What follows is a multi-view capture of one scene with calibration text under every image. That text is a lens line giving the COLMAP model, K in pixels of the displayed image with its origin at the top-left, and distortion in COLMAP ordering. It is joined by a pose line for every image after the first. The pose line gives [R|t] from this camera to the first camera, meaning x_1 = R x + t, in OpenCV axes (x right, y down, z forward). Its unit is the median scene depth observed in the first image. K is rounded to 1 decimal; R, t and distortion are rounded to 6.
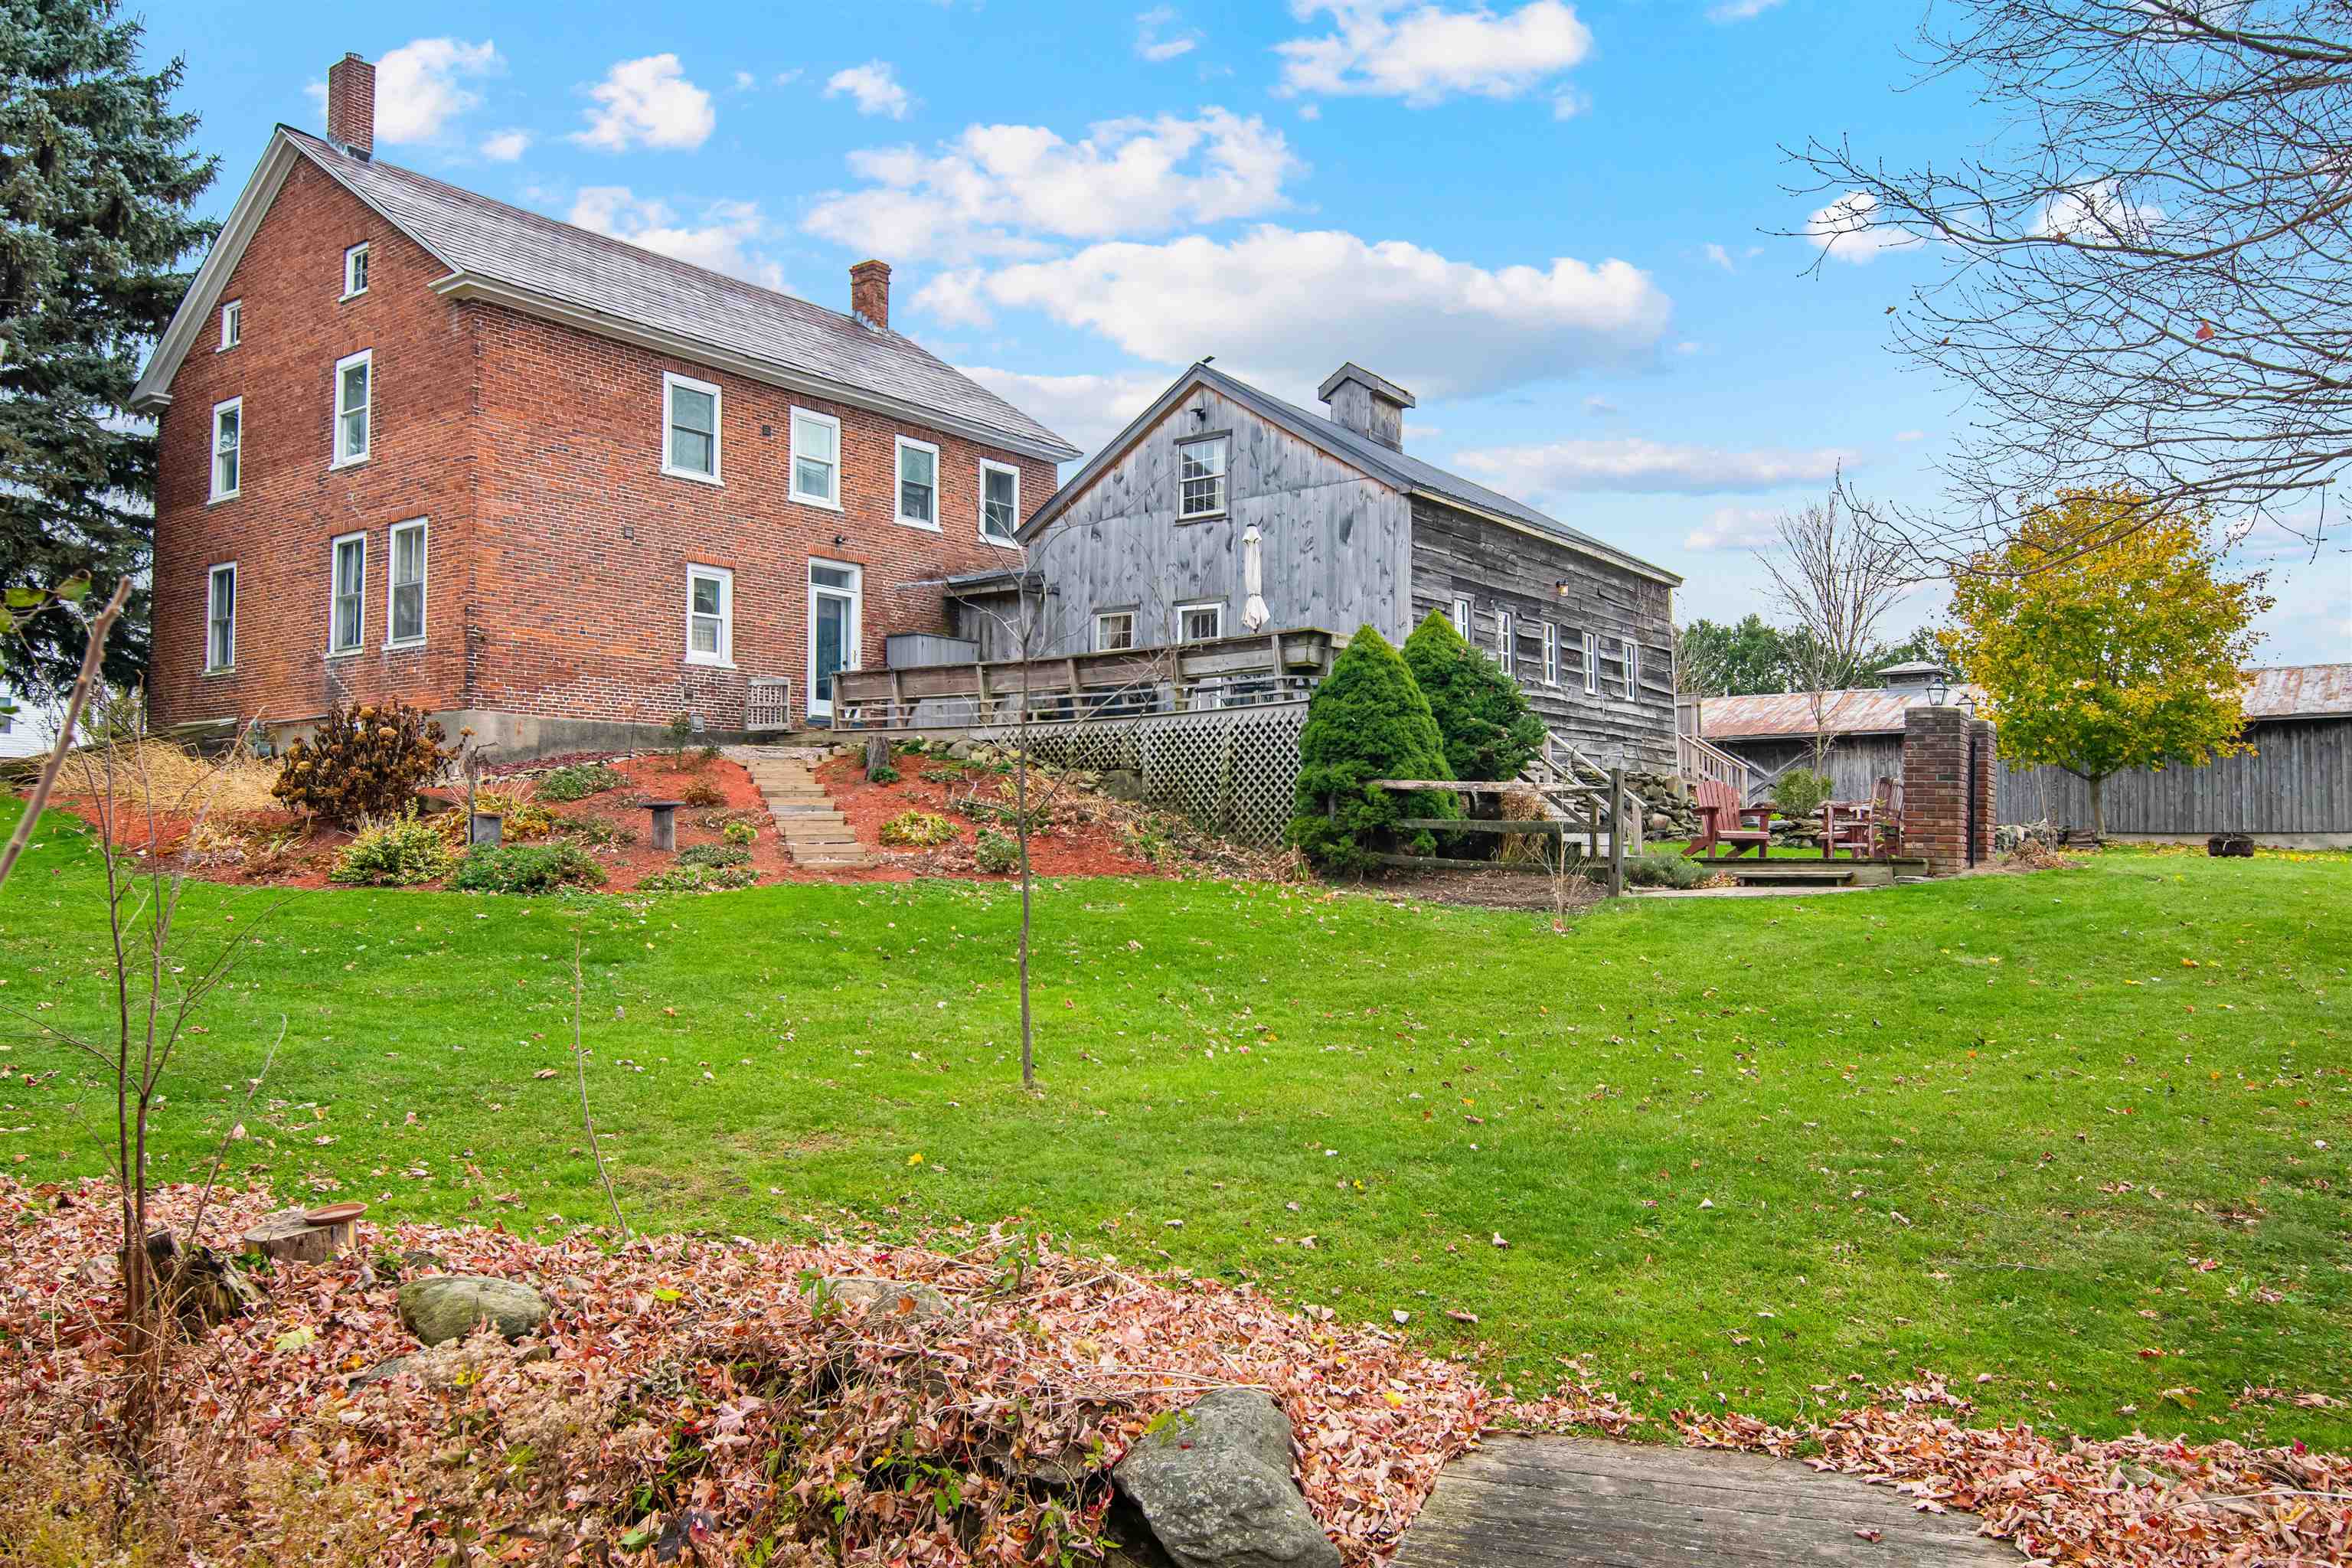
lens RADIAL K [[1700.9, 0, 1176.0], [0, 1700.9, 784.0], [0, 0, 1]] dist [0.000415, 0.000993]
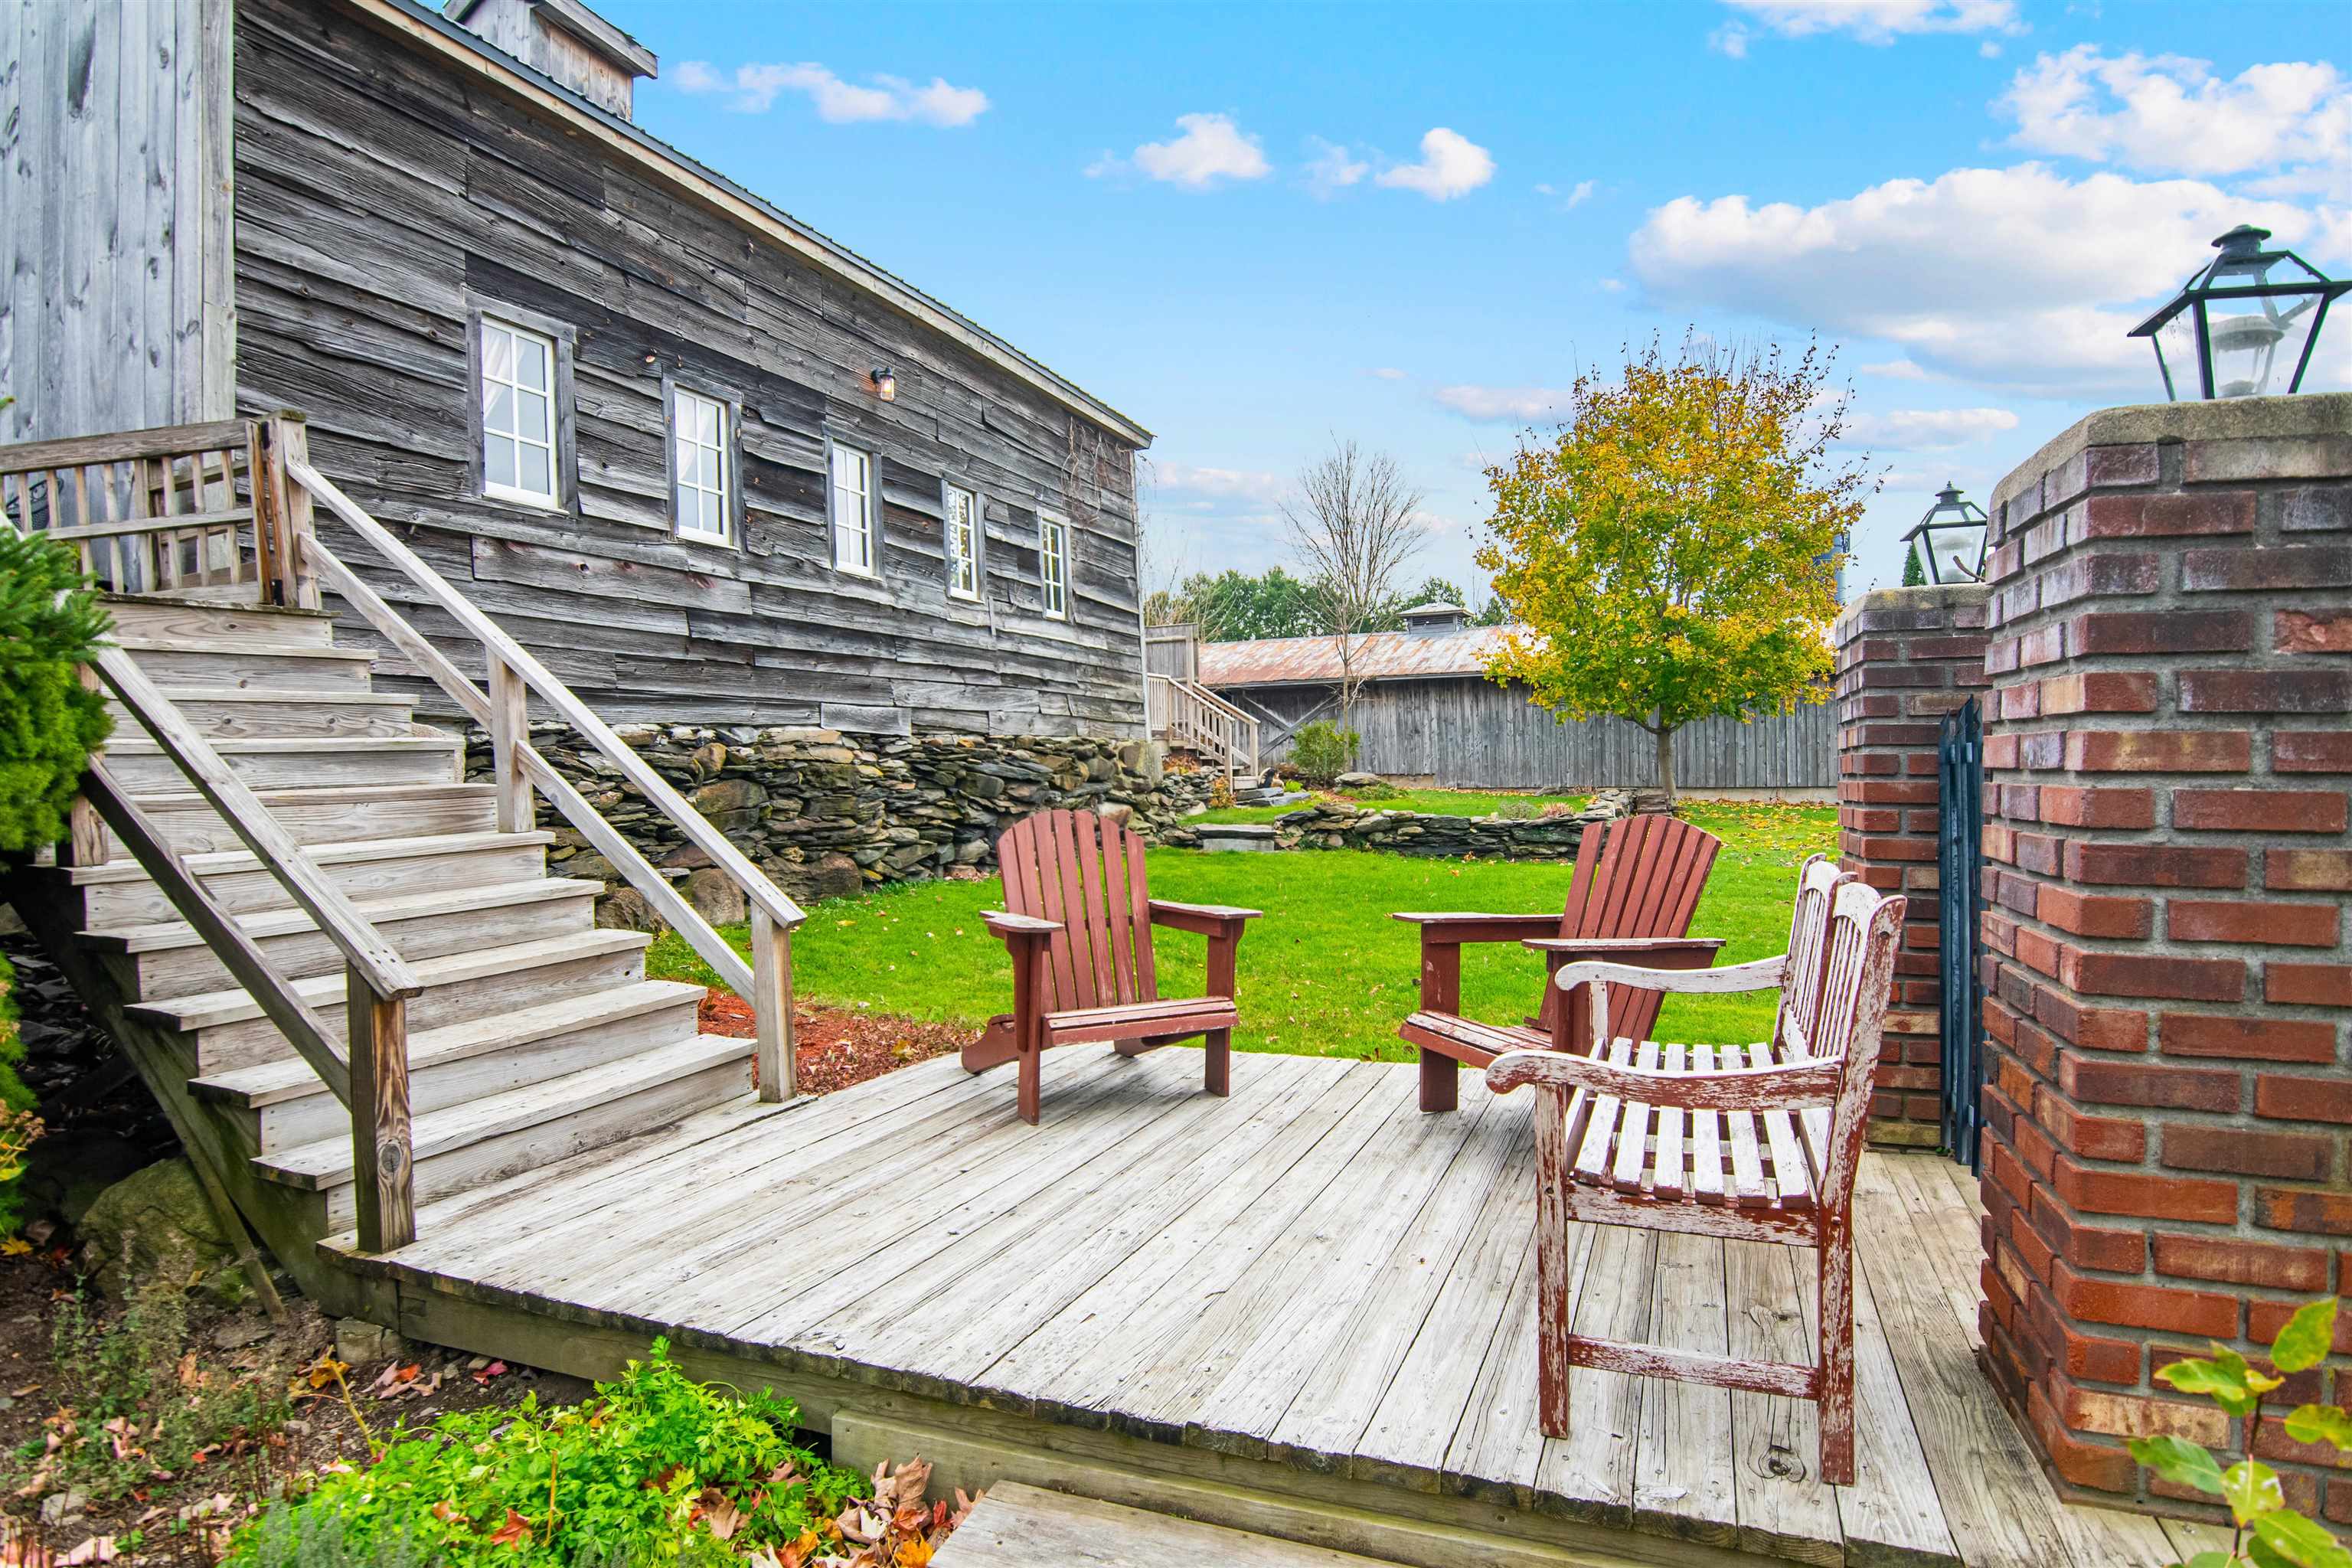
lens RADIAL K [[1225.7, 0, 1176.0], [0, 1225.7, 784.0], [0, 0, 1]] dist [-0.001129, -0.020144]
pose [[0.972416, -0.021742, 0.232240, 0.207277], [0.010011, 0.998619, 0.051571, -0.012679], [-0.233040, -0.047823, 0.971290, 0.571005]]
